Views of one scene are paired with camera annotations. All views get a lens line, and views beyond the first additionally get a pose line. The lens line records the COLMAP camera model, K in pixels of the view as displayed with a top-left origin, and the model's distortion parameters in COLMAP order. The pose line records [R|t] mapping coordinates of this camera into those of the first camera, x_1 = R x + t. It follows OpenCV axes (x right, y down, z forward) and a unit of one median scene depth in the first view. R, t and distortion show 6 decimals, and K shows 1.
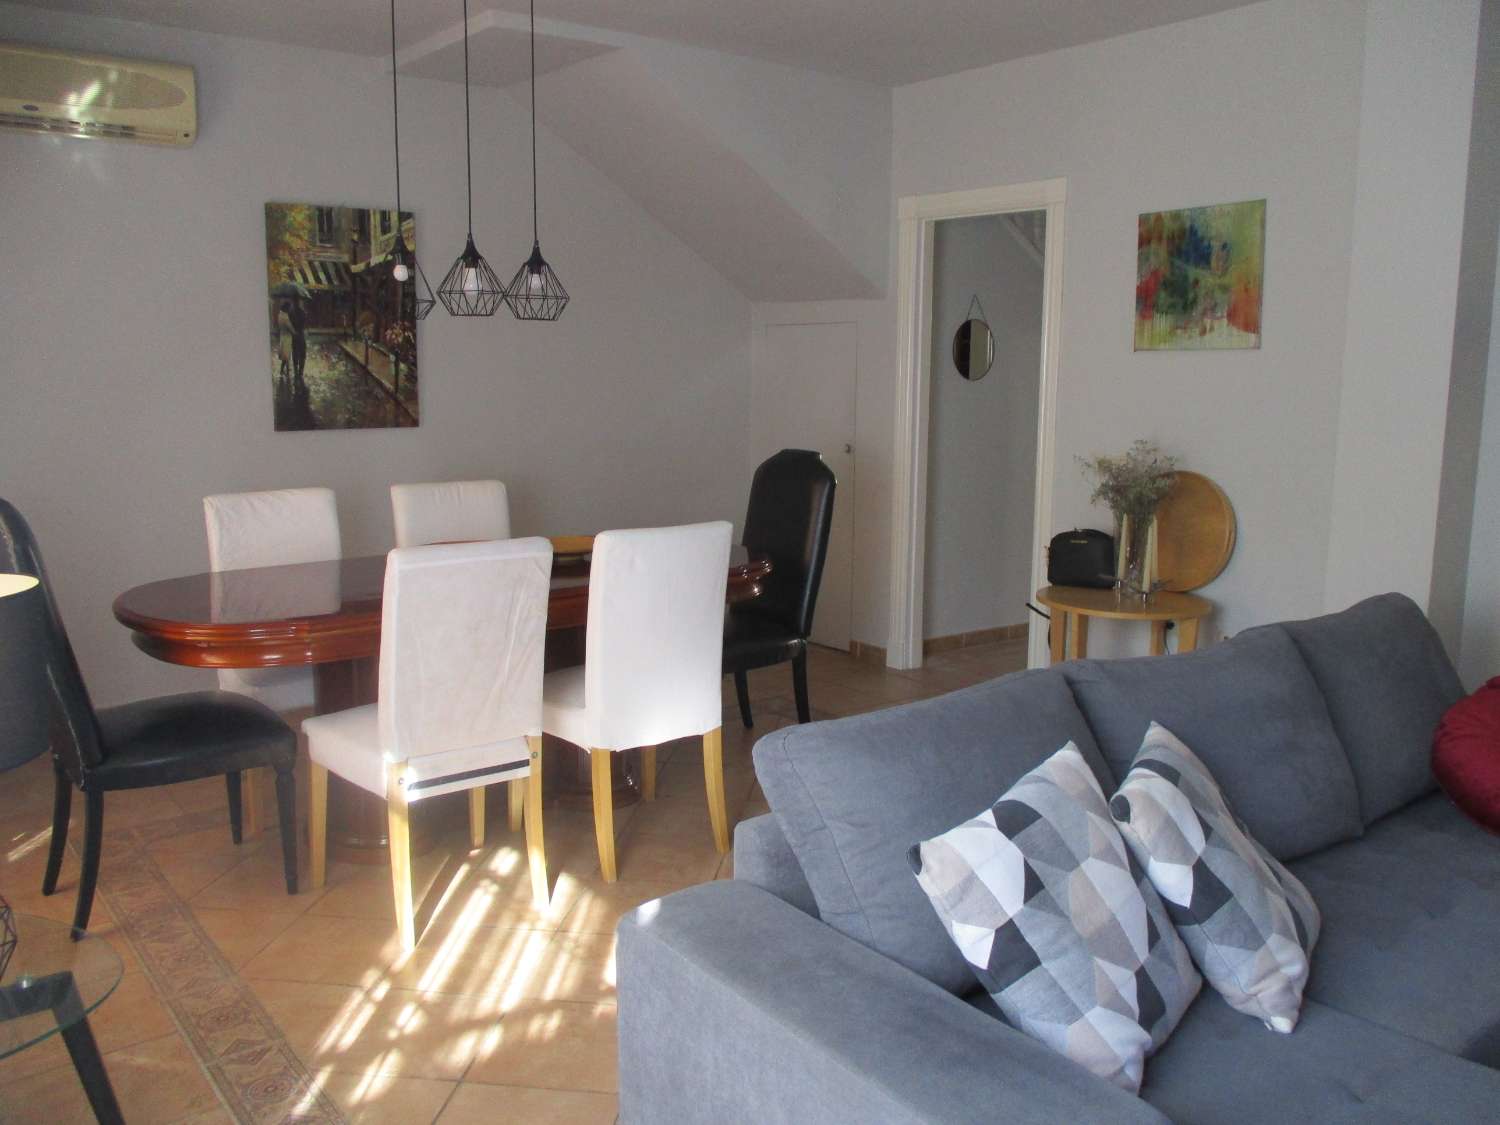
lens RADIAL K [[1278.0, 0, 748.5], [0, 1278.0, 529.1], [0, 0, 1]] dist [0.003469, 0.005821]
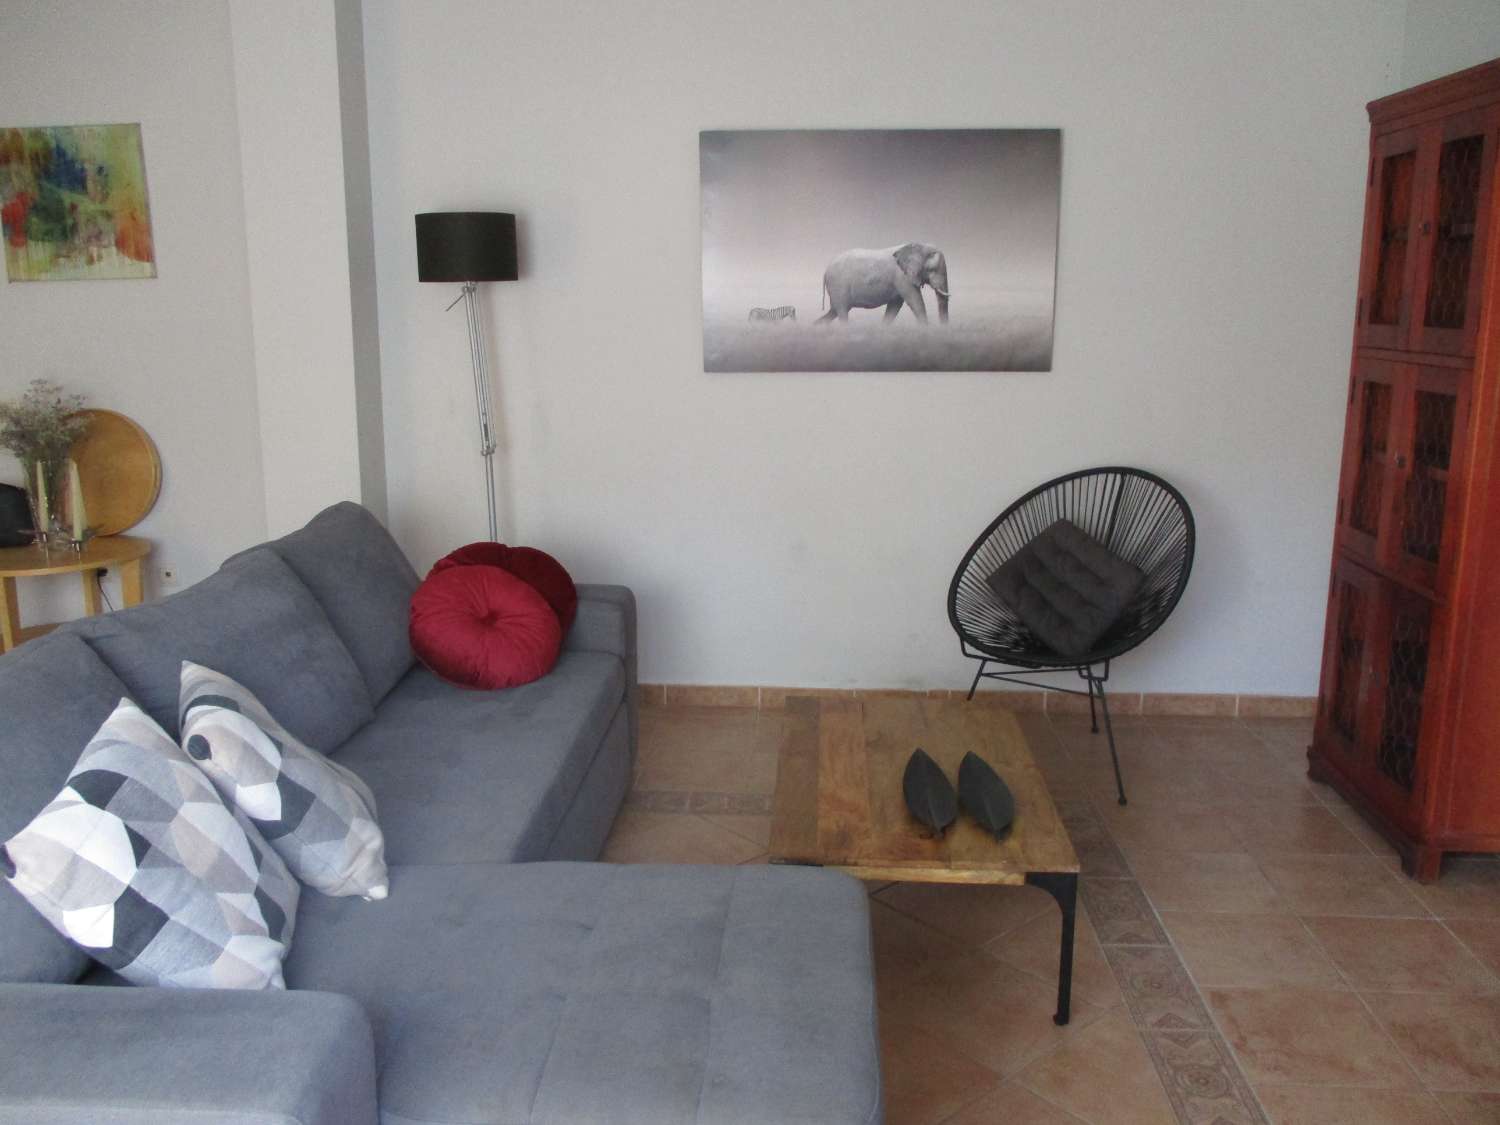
lens RADIAL K [[1278.0, 0, 748.5], [0, 1278.0, 529.1], [0, 0, 1]] dist [0.003469, 0.005821]
pose [[0.668983, -0.158343, 0.726216, -0.122059], [0.117036, 0.987297, 0.107457, -0.008299], [-0.734006, 0.013107, 0.679017, -0.000389]]
